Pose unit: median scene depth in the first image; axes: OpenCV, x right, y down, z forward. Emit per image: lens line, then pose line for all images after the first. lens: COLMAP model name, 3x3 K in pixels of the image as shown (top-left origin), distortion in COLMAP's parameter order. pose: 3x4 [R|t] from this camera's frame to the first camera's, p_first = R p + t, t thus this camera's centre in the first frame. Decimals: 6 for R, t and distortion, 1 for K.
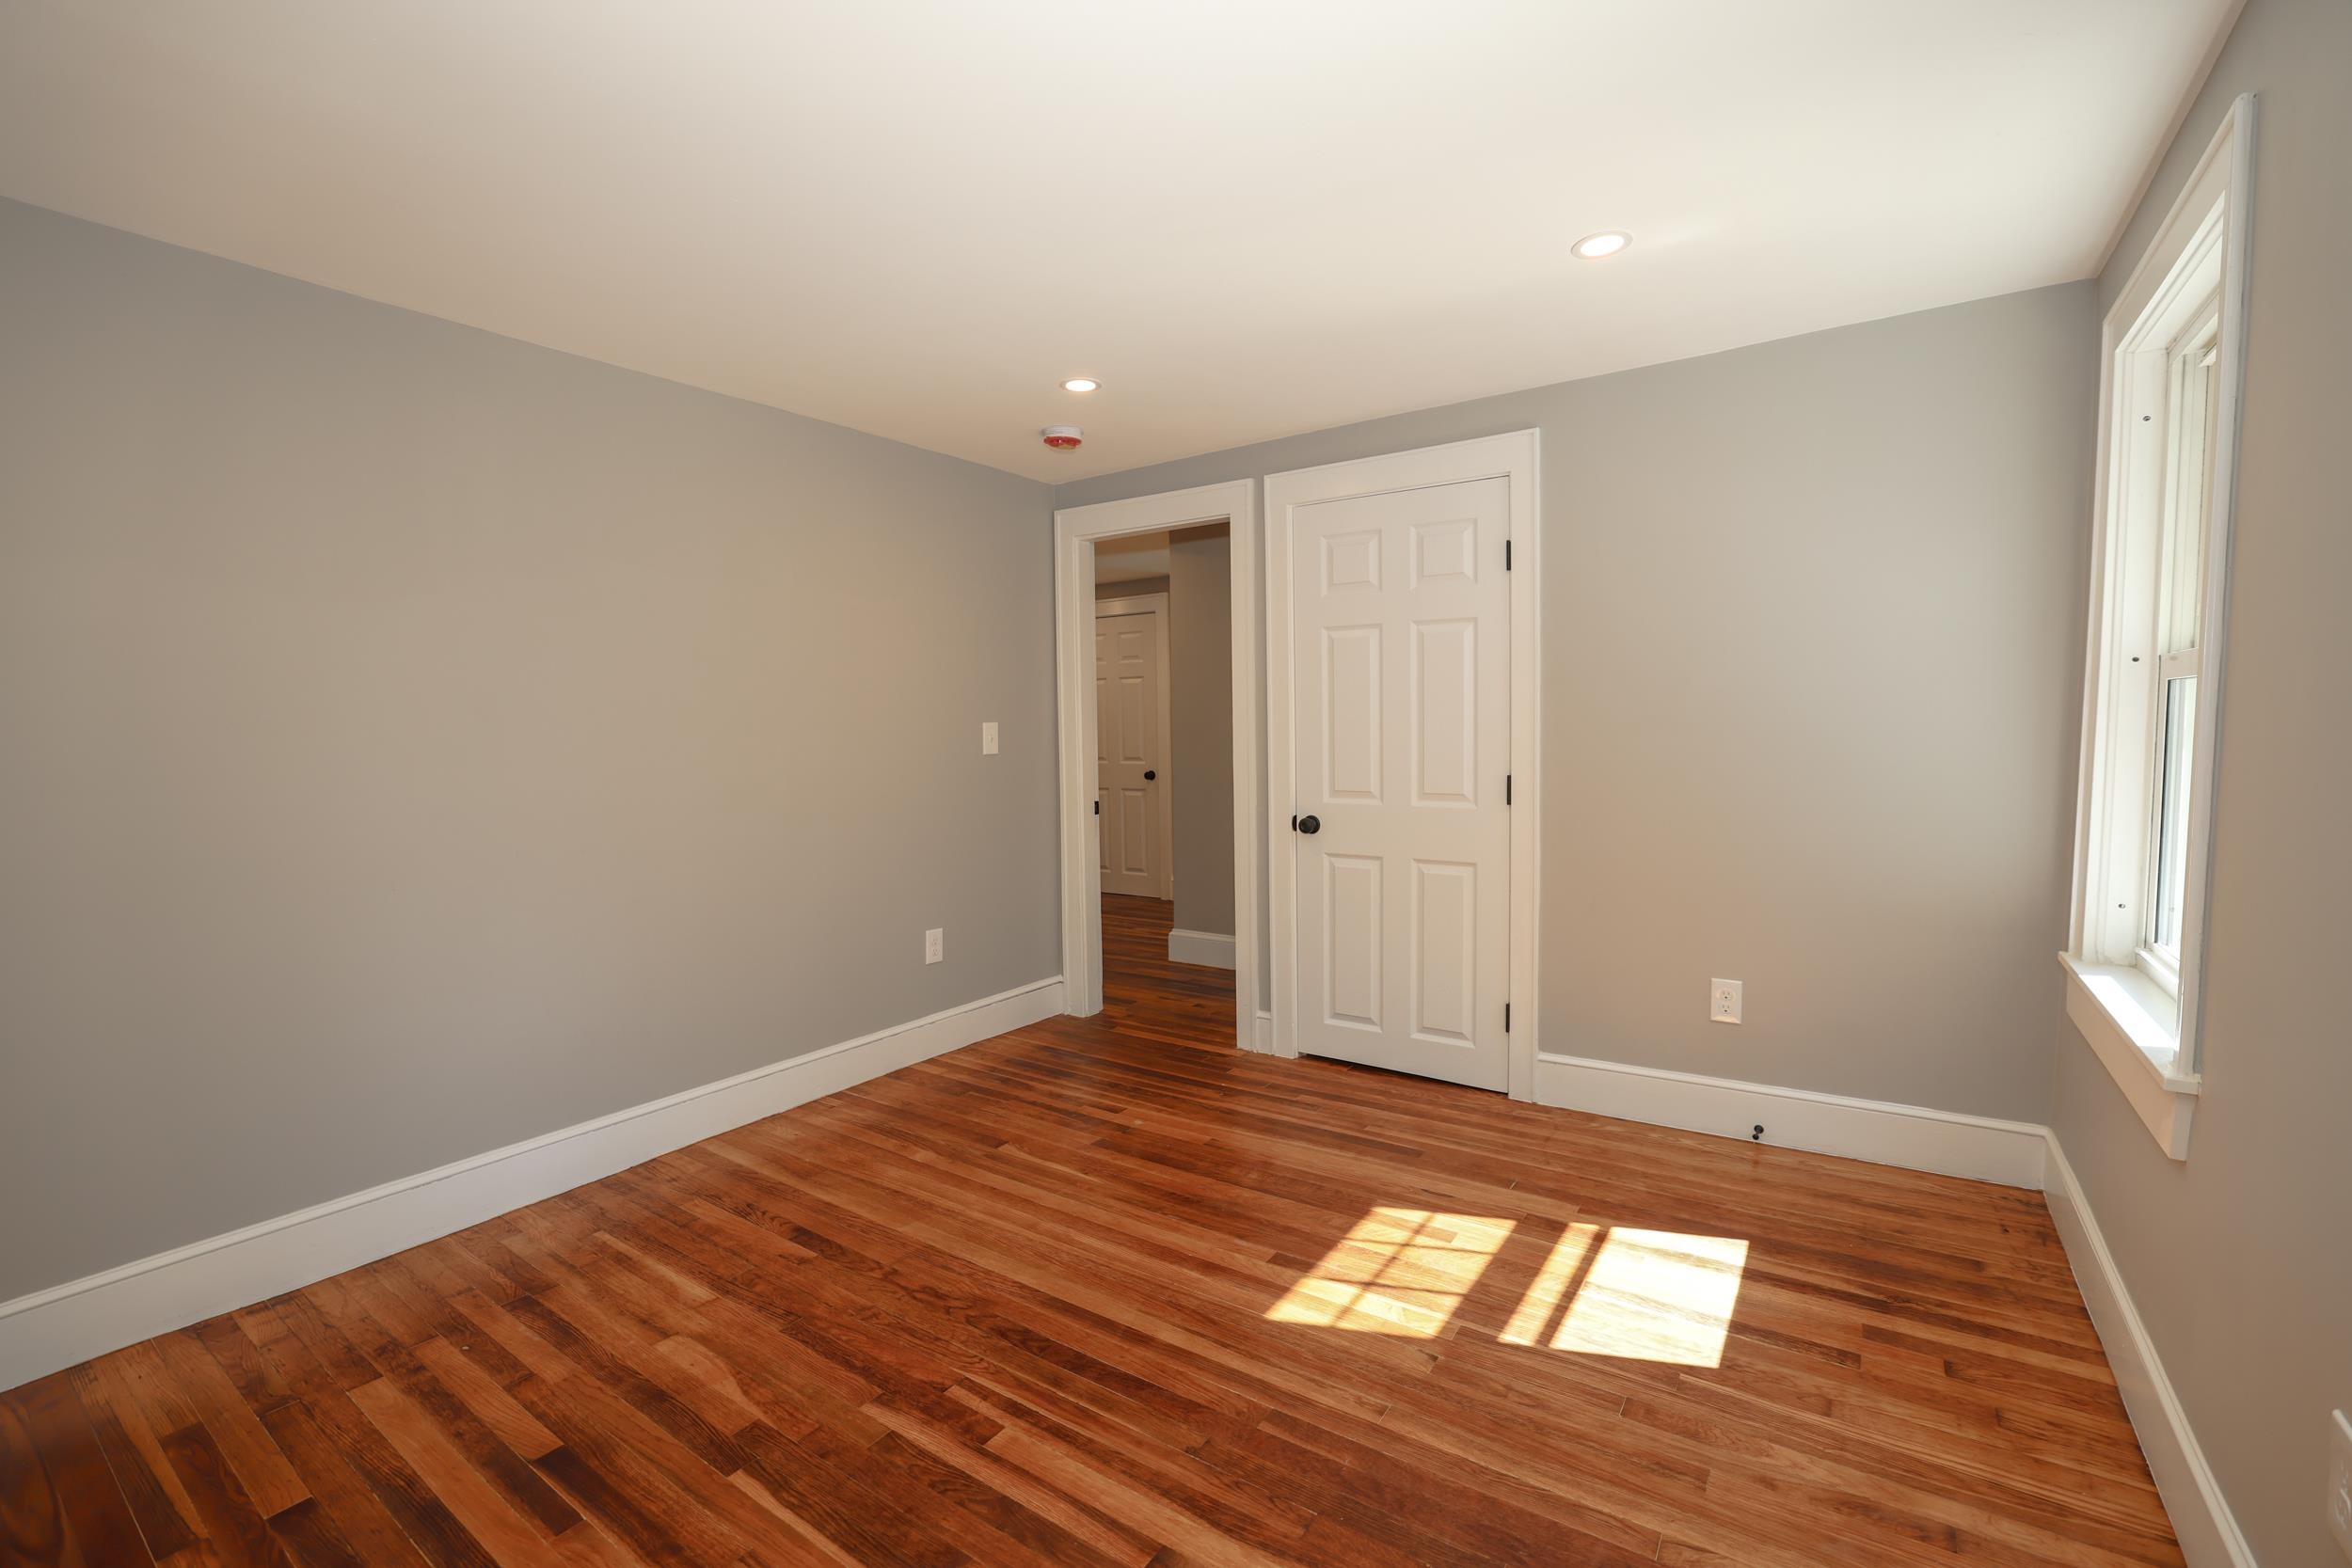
lens RADIAL K [[1009.6, 0, 1176.0], [0, 1009.6, 784.0], [0, 0, 1]] dist [-0.046448, 0.016589]
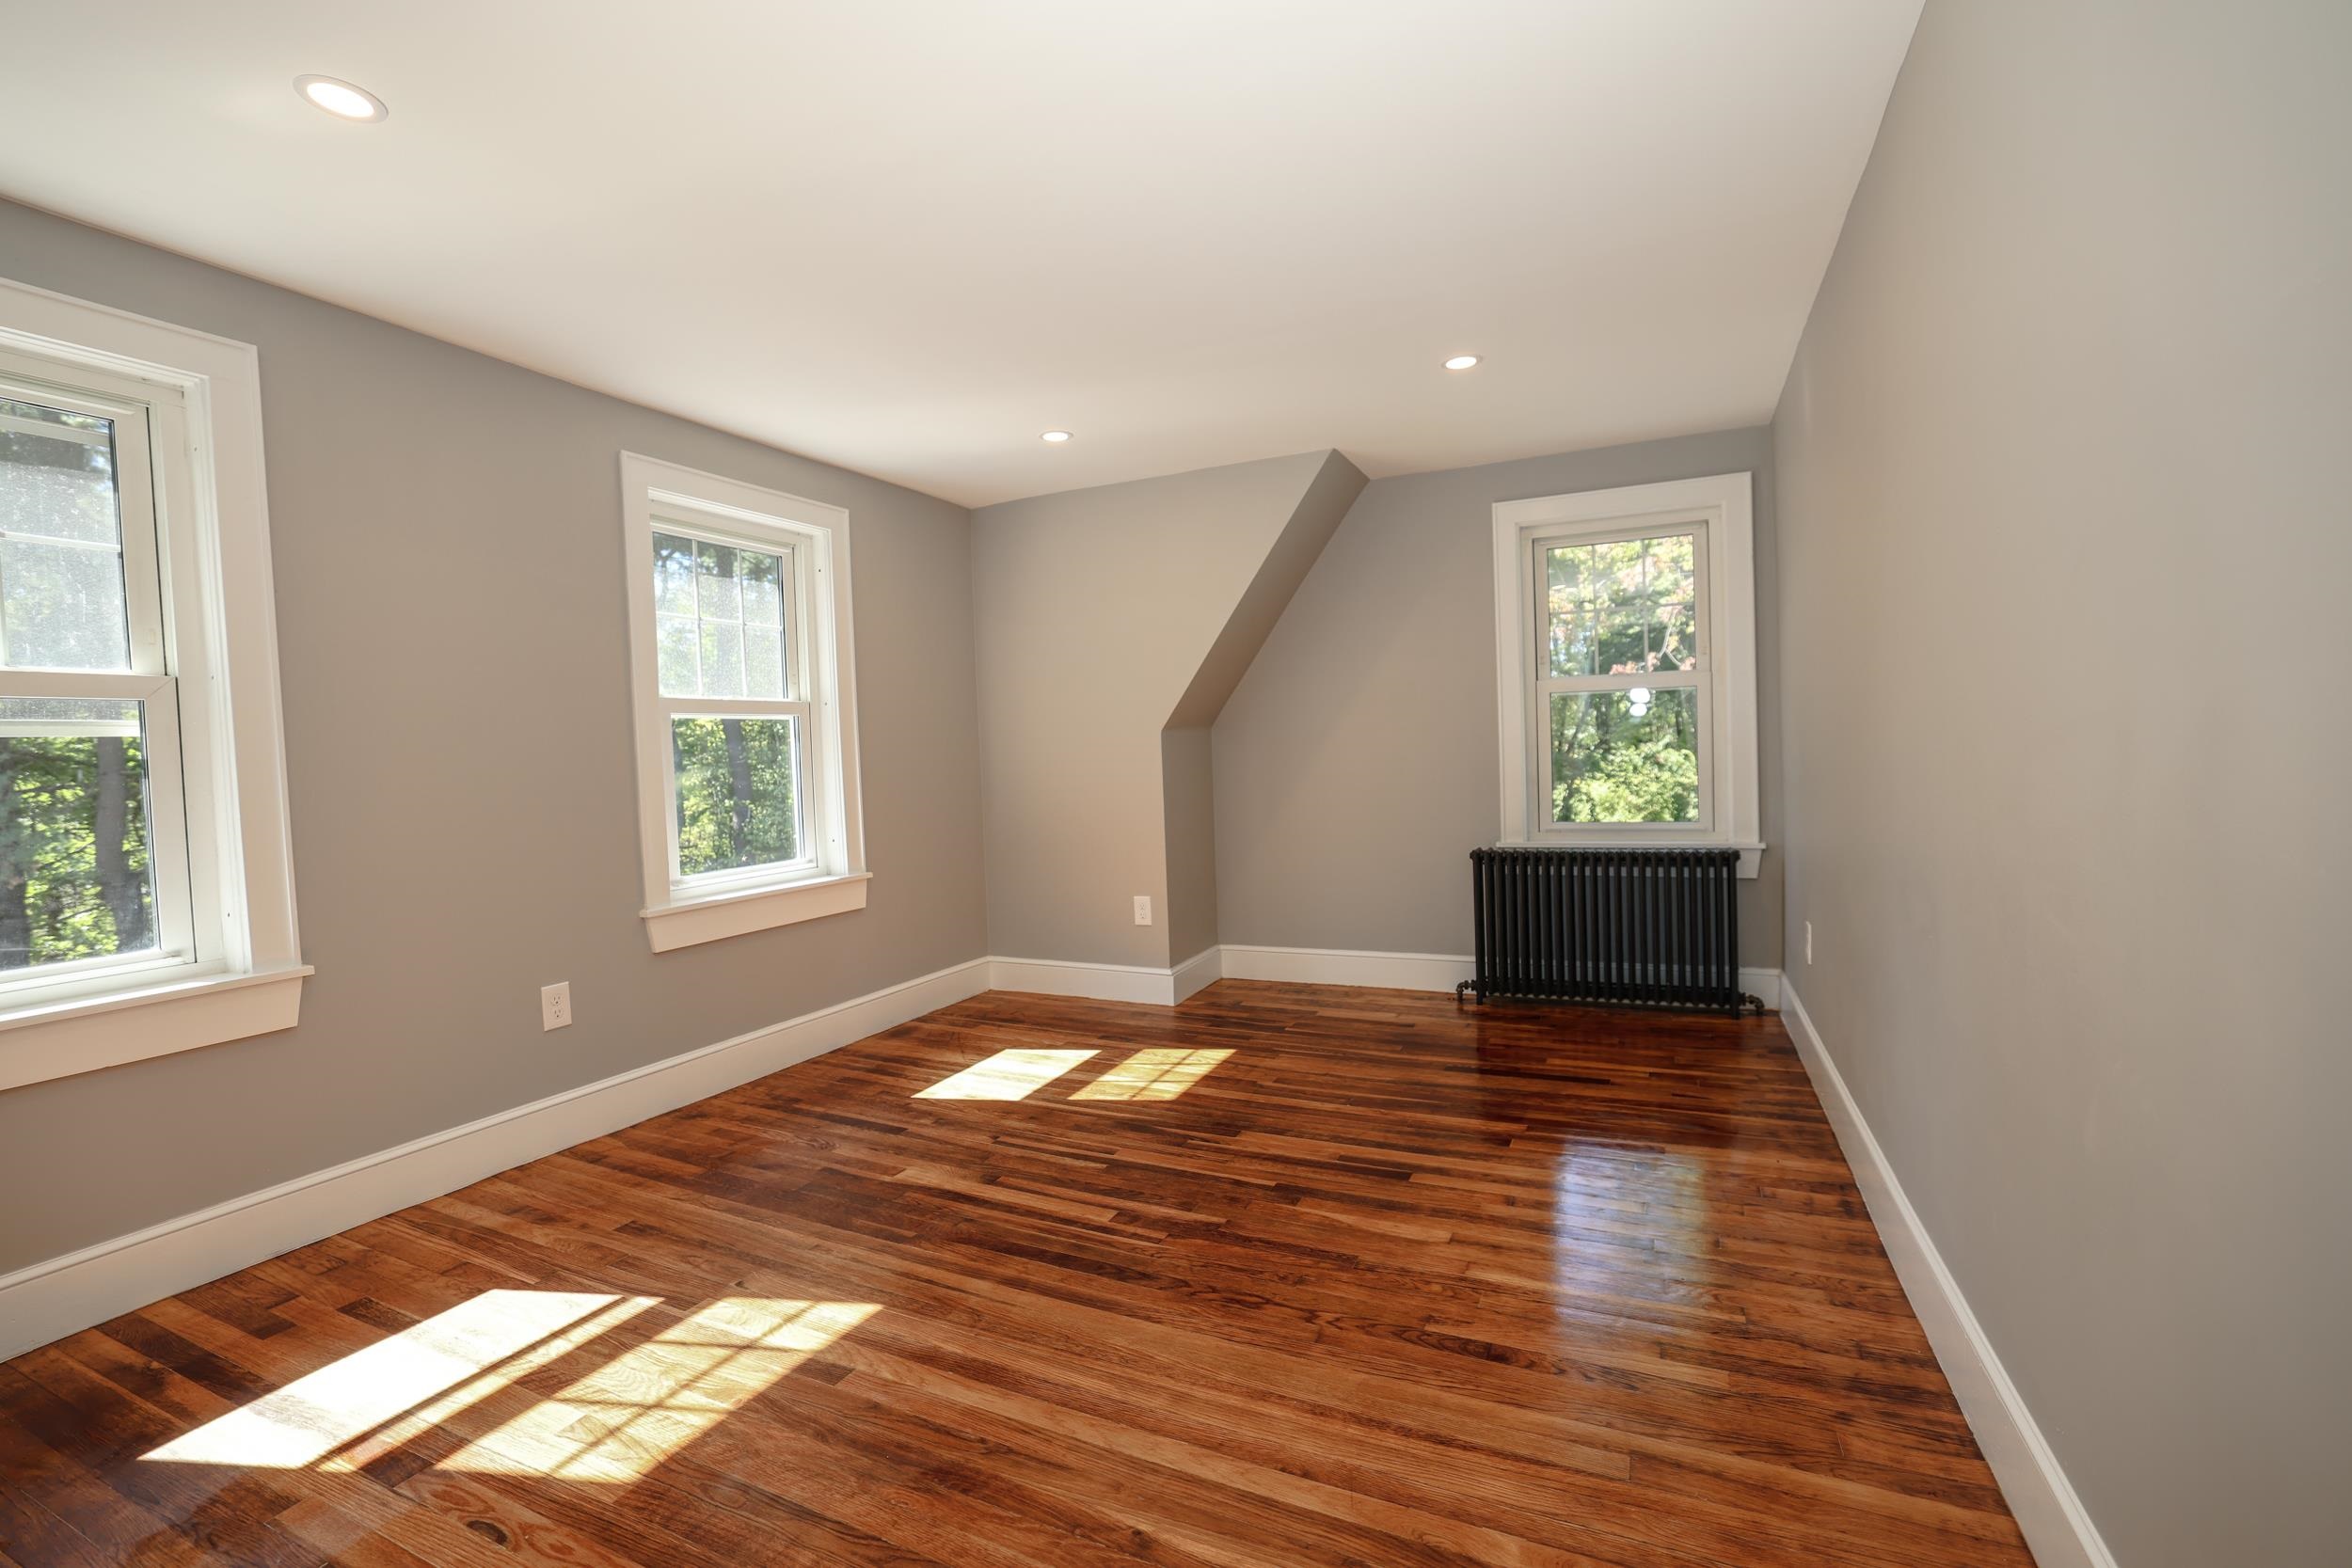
lens RADIAL K [[1009.6, 0, 1176.0], [0, 1009.6, 784.0], [0, 0, 1]] dist [-0.046448, 0.016589]
pose [[-0.985695, 0.054108, -0.159615, -0.067582], [0.039977, 0.995098, 0.090455, -0.050941], [0.163727, 0.082780, -0.983026, 1.984343]]
